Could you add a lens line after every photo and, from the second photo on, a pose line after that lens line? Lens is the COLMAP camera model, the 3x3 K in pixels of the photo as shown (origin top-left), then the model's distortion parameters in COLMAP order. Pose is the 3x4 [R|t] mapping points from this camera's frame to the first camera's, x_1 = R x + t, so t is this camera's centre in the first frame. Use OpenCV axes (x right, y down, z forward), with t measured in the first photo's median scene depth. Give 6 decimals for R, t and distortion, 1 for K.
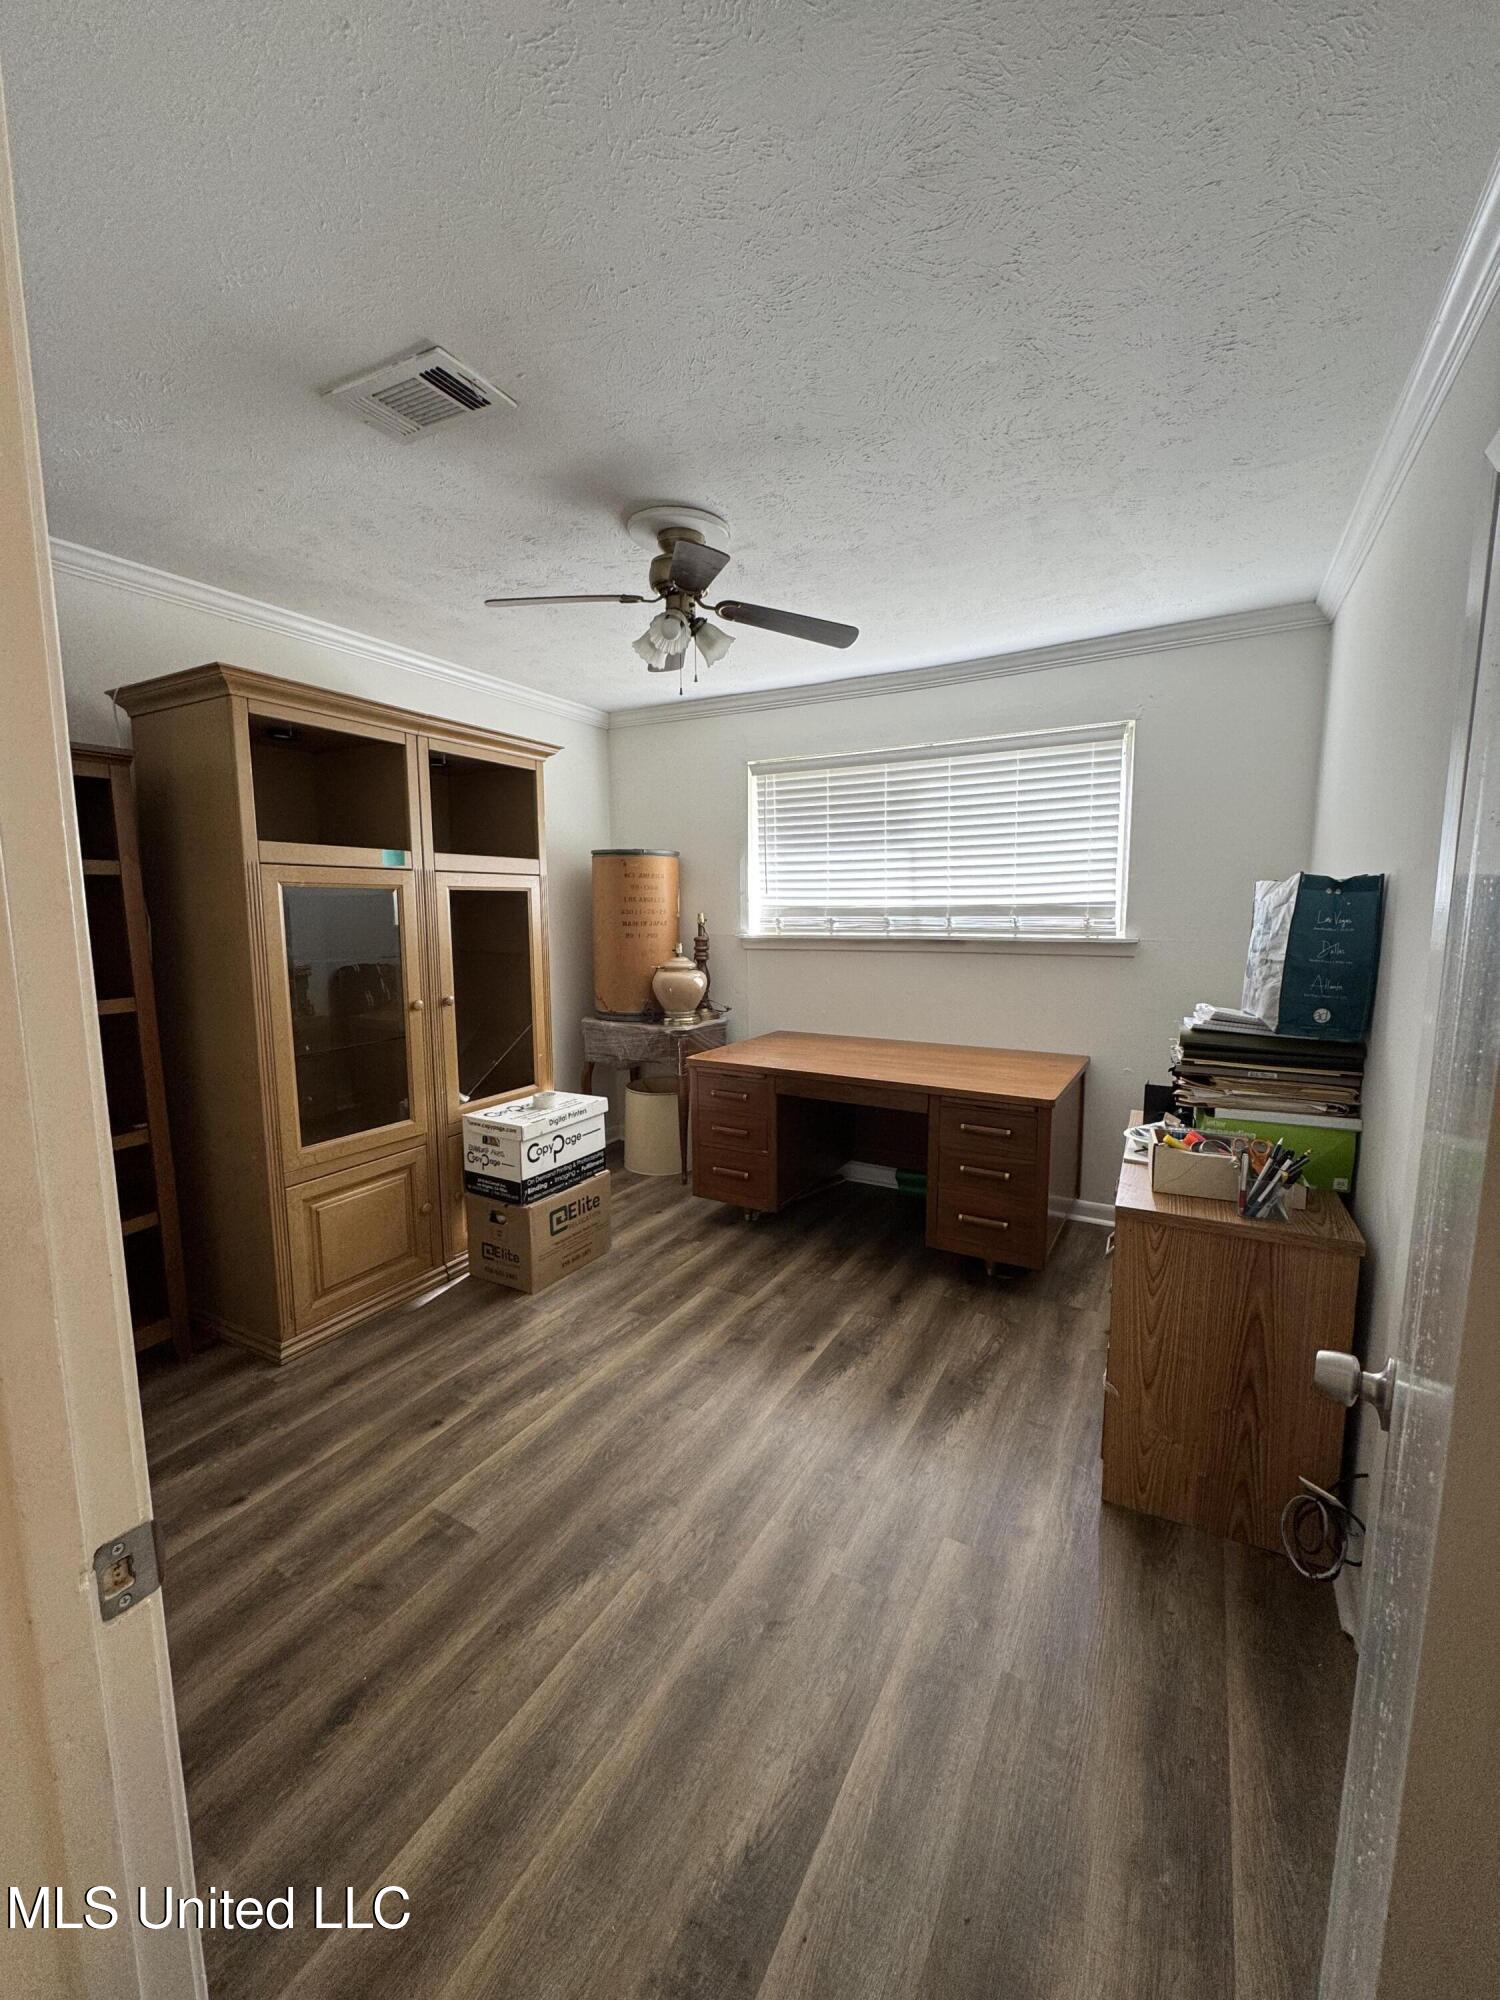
lens RADIAL K [[800.9, 0, 750.0], [0, 800.9, 1000.0], [0, 0, 1]] dist [-0.001469, -0.000383]
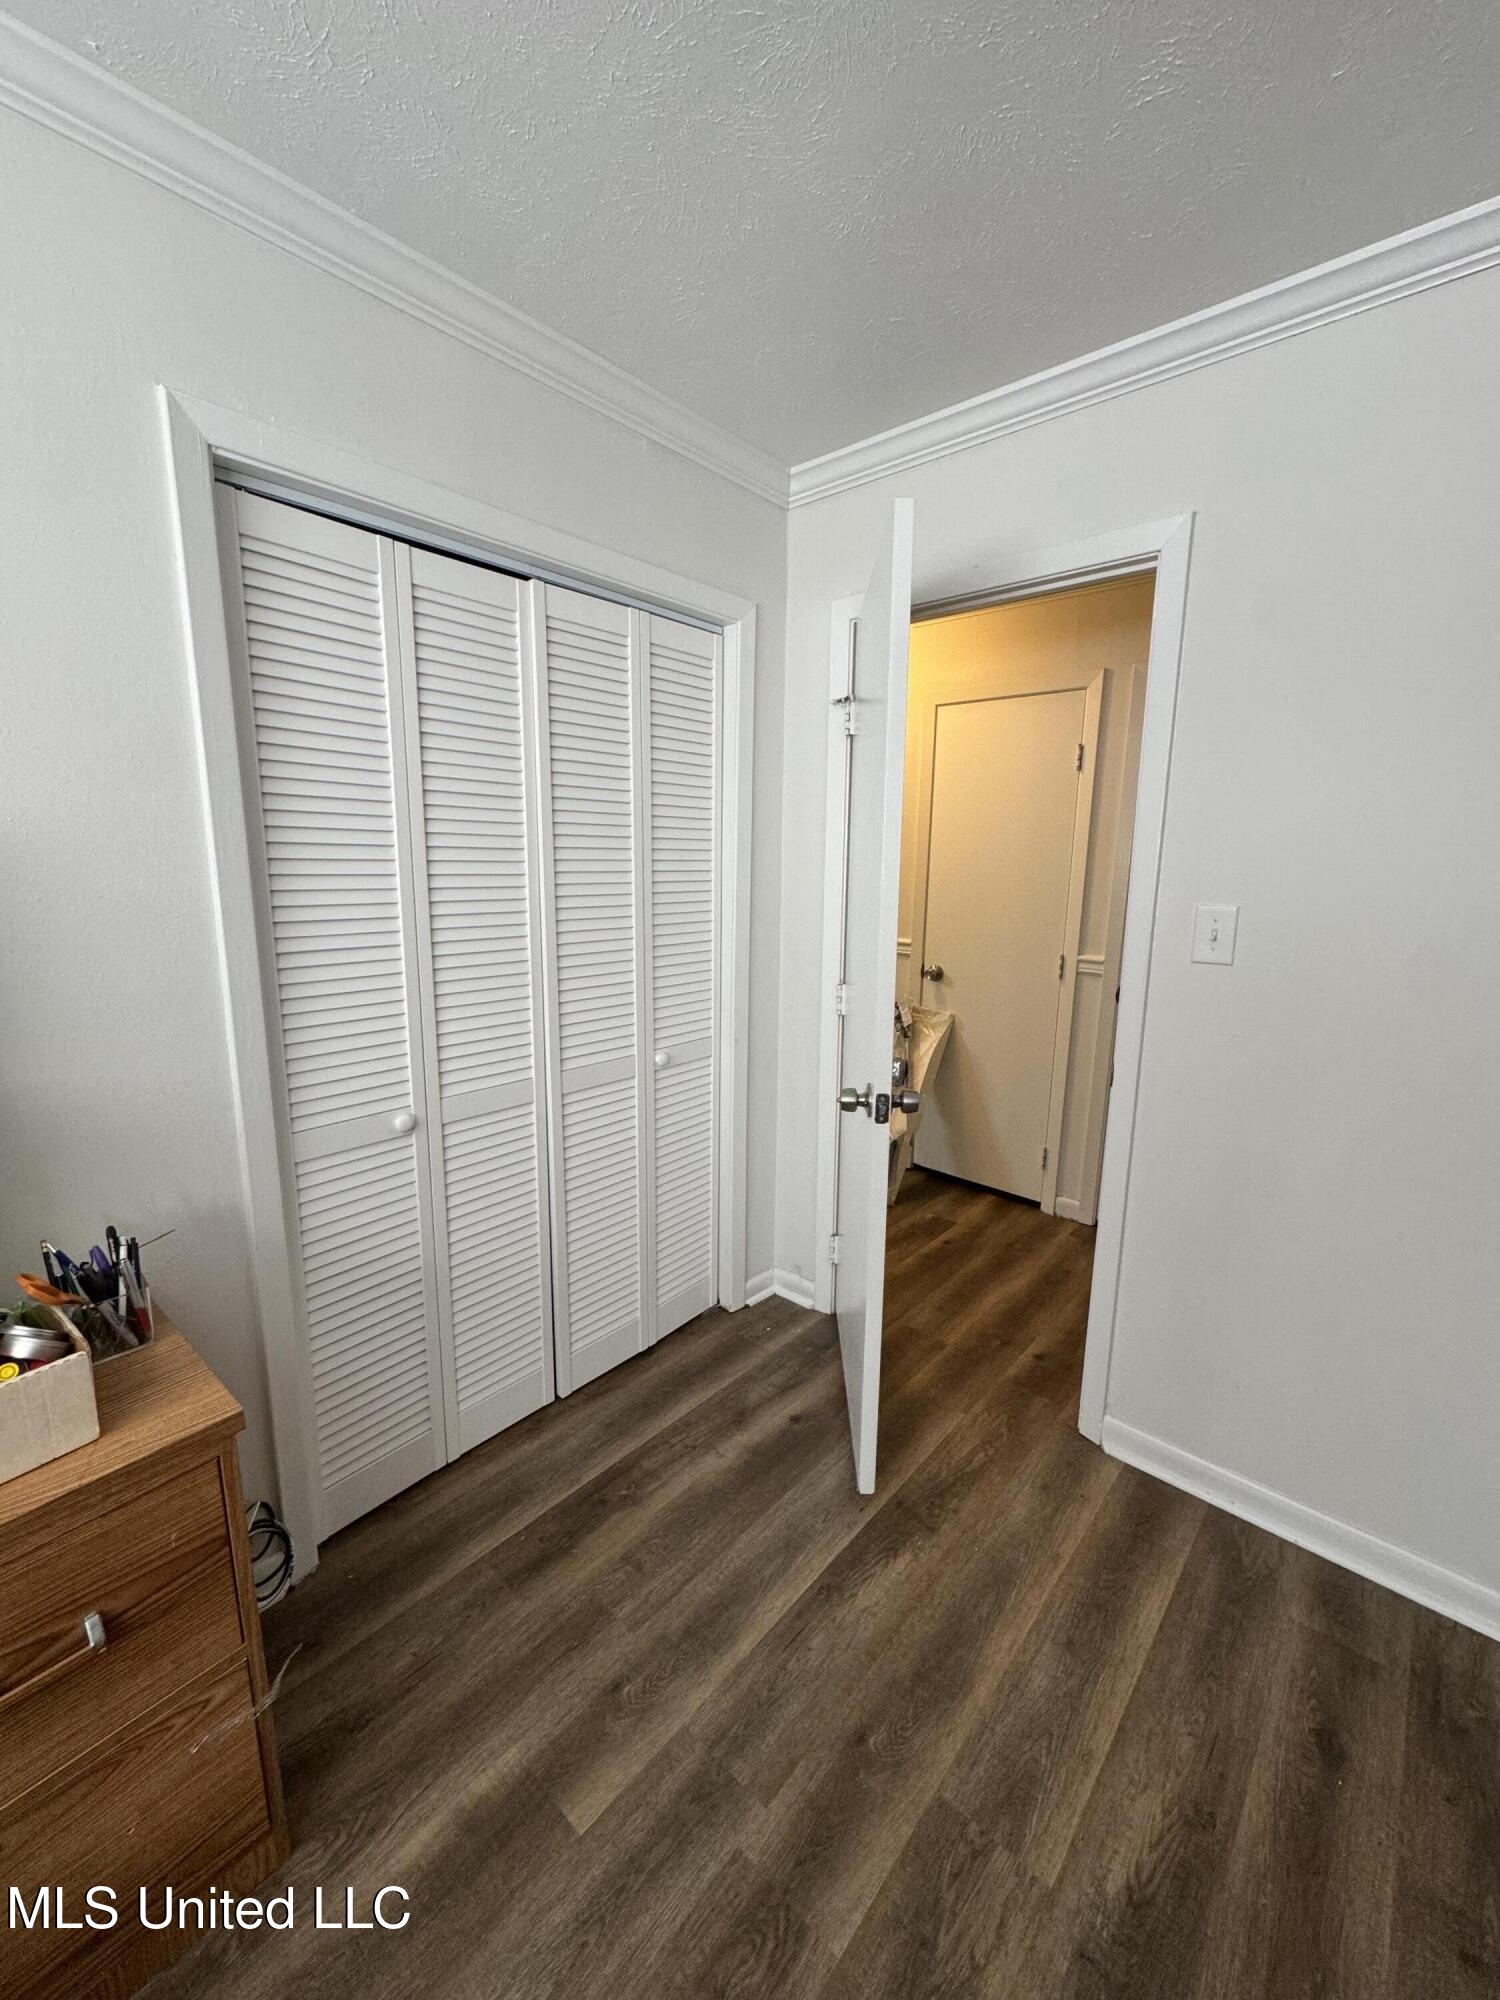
lens RADIAL K [[800.9, 0, 750.0], [0, 800.9, 1000.0], [0, 0, 1]] dist [-0.001469, -0.000383]
pose [[-0.978259, -0.045187, 0.202405, 0.002711], [0.016334, 0.956155, 0.292406, -0.140880], [-0.206744, 0.289355, -0.934629, 1.081395]]
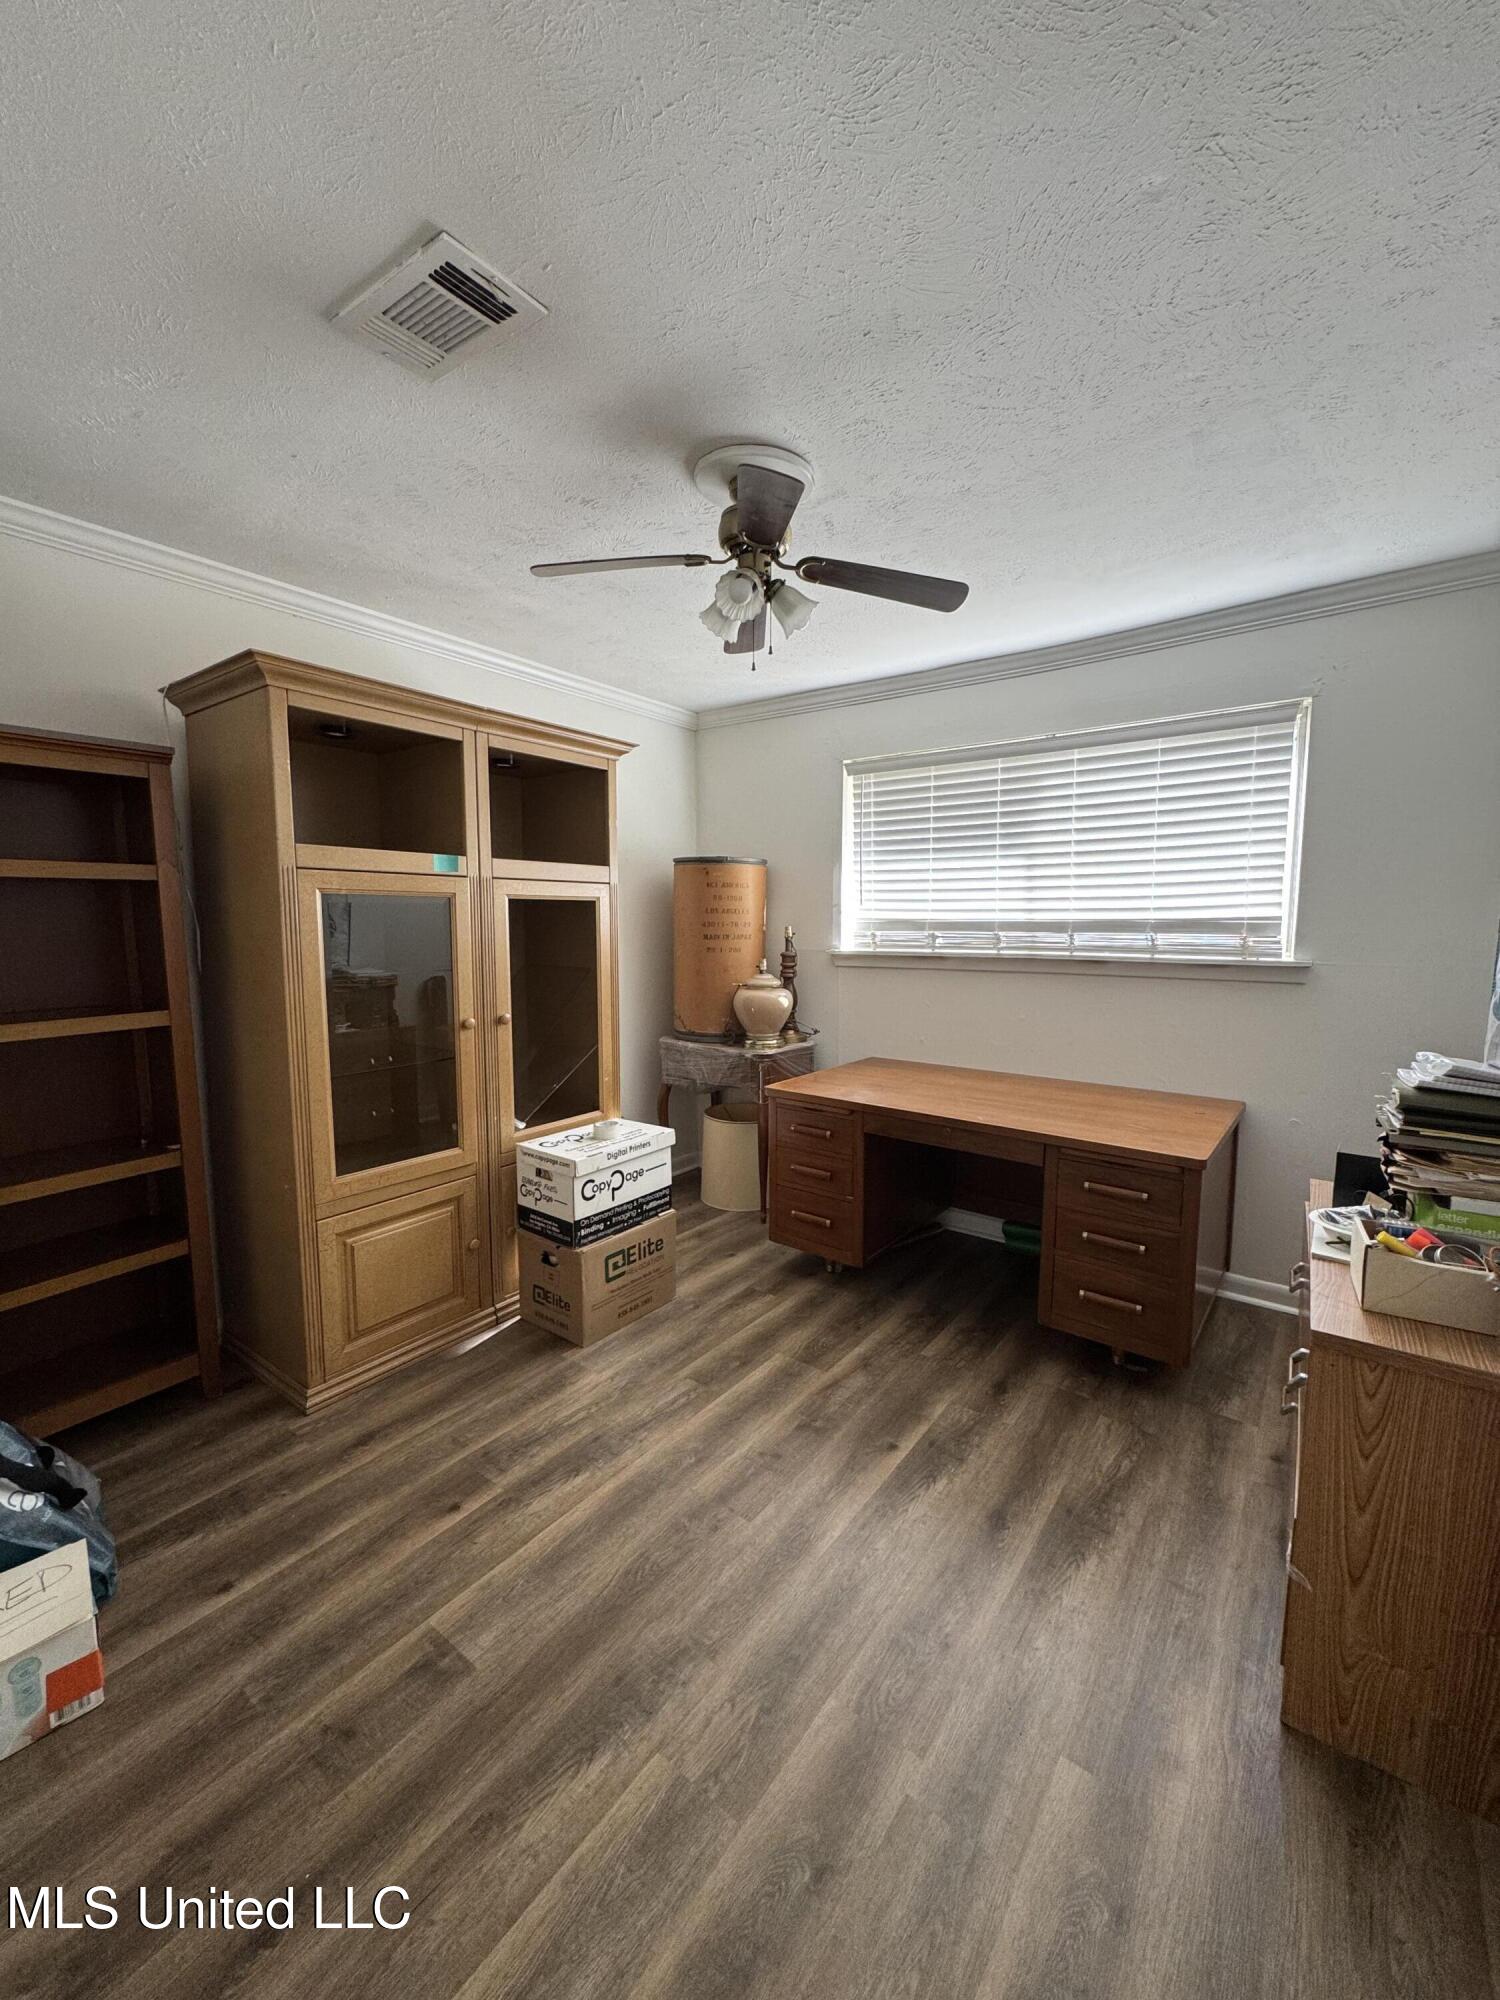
lens RADIAL K [[800.9, 0, 750.0], [0, 800.9, 1000.0], [0, 0, 1]] dist [-0.001469, -0.000383]
pose [[0.991368, 0.020904, -0.129435, 0.027933], [-0.022959, 0.999633, -0.014407, -0.017868], [0.129086, 0.017254, 0.991483, 0.158778]]
